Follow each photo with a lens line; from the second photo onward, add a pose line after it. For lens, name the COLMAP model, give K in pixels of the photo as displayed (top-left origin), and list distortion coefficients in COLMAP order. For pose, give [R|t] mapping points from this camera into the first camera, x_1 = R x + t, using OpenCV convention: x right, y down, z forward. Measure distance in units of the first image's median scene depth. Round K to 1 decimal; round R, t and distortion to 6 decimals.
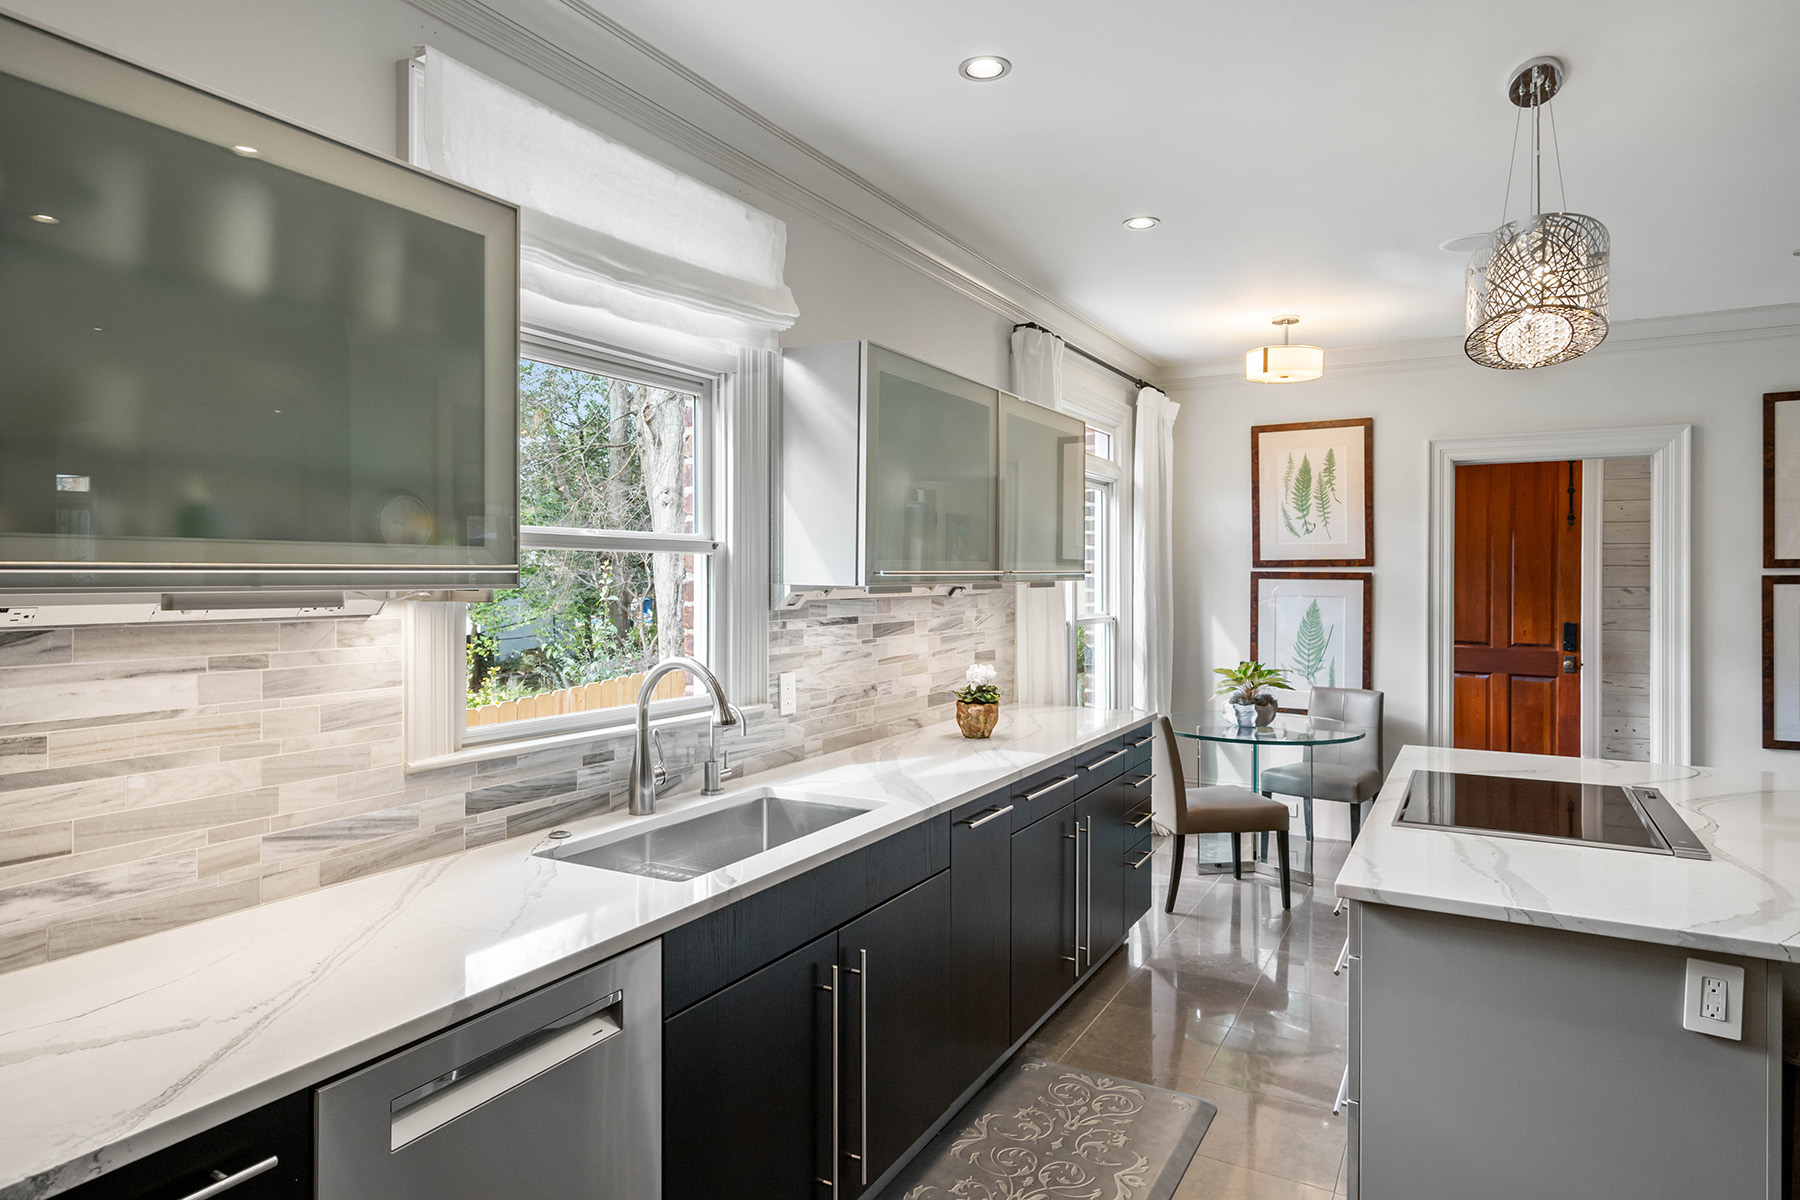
lens RADIAL K [[1040.3, 0, 900.0], [0, 1040.3, 600.0], [0, 0, 1]] dist [0.004879, 0.000422]
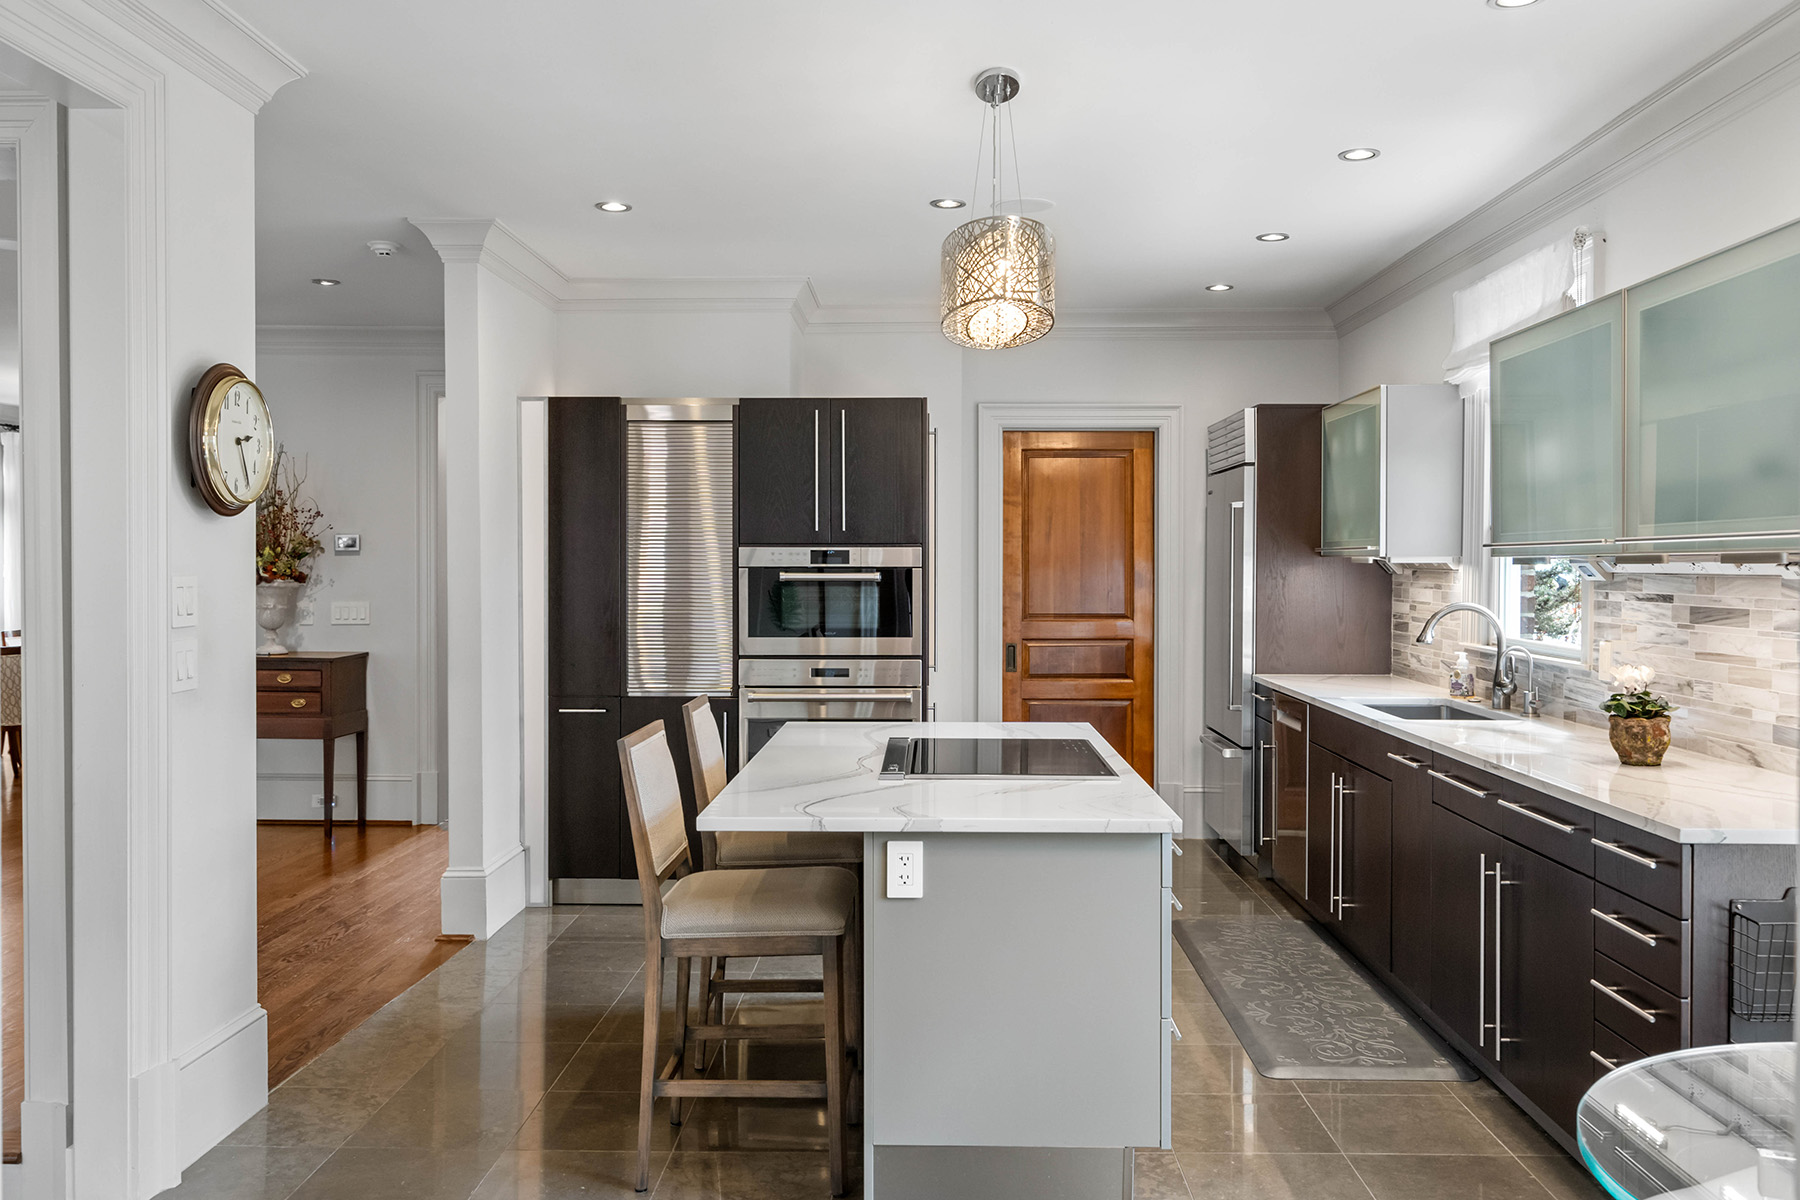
lens RADIAL K [[1534.9, 0, 900.0], [0, 1534.9, 600.0], [0, 0, 1]] dist [-0.001451, -0.001375]
pose [[-0.881946, 0.021852, -0.470844, 1.106815], [0.000369, 0.998956, 0.045671, -0.037609], [0.471350, 0.040106, -0.881034, 1.802690]]
